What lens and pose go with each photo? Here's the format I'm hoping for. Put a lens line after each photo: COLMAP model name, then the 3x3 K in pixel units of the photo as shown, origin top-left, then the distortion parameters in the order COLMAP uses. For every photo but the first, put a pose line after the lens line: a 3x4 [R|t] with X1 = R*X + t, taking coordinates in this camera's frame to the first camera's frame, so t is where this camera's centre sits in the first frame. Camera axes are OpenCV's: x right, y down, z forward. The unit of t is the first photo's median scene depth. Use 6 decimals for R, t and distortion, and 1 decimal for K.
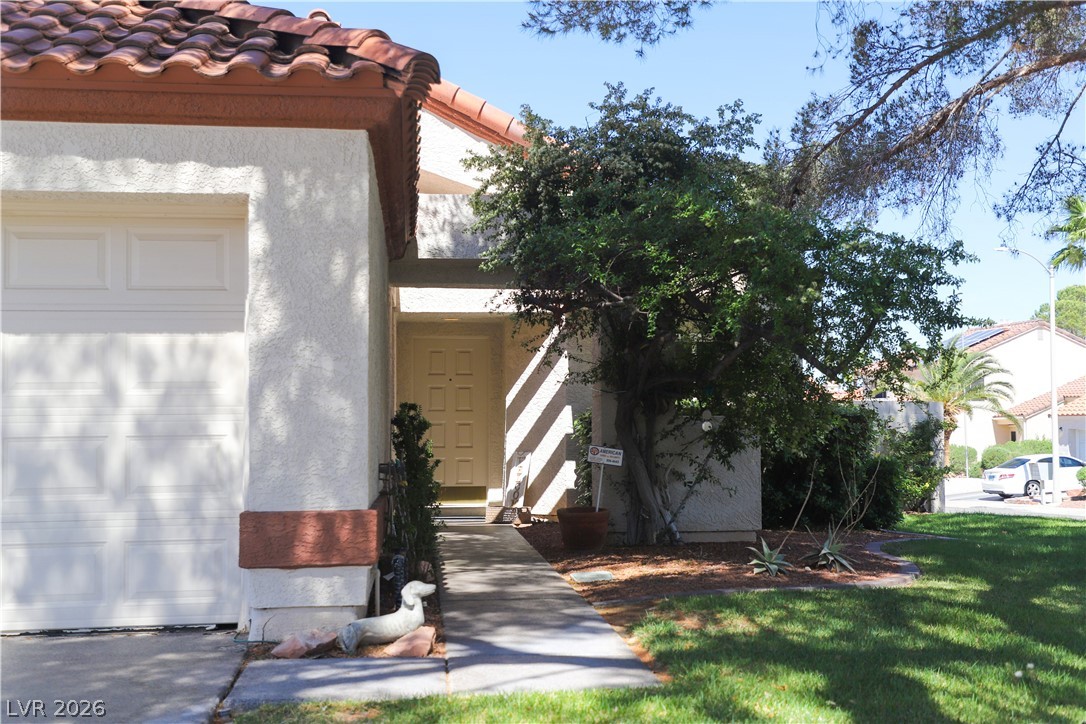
lens RADIAL K [[1714.7, 0, 567.8], [0, 1714.7, 360.6], [0, 0, 1]] dist [0.155297, 0.047826]
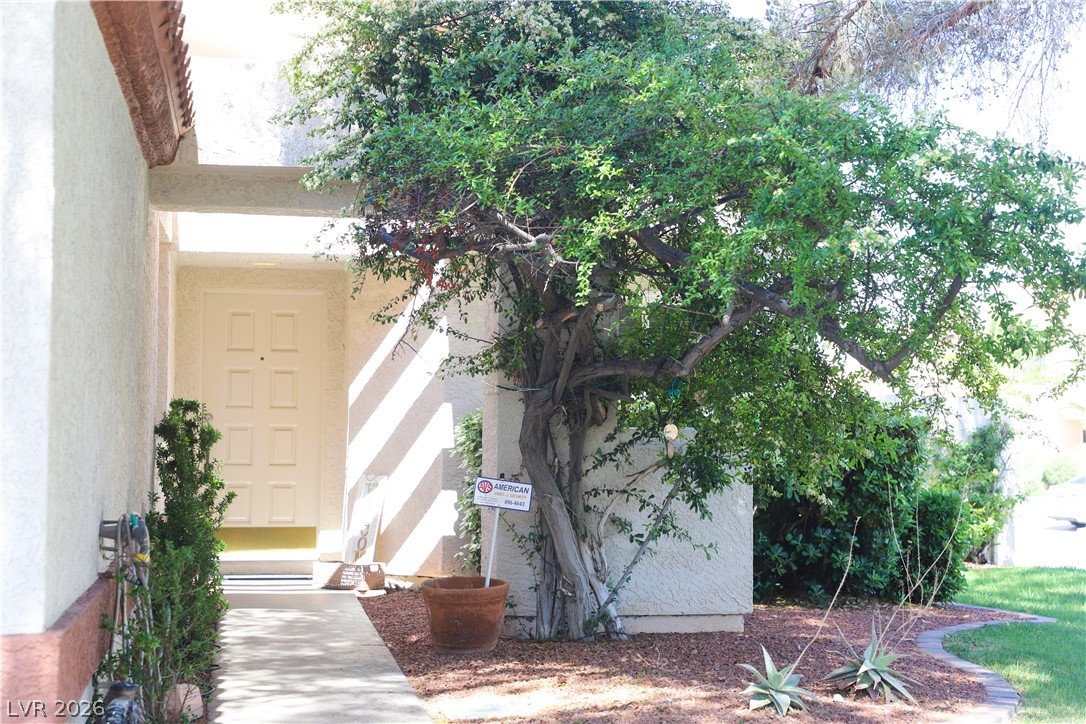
lens RADIAL K [[2249.1, 0, 542.0], [0, 2249.1, 318.8], [0, 0, 1]] dist [0.292276, -0.004389]
pose [[0.999288, 0.015873, 0.034240, 0.007317], [-0.015981, 0.999868, 0.002883, -0.009256], [-0.034190, -0.003429, 0.999409, 0.195780]]
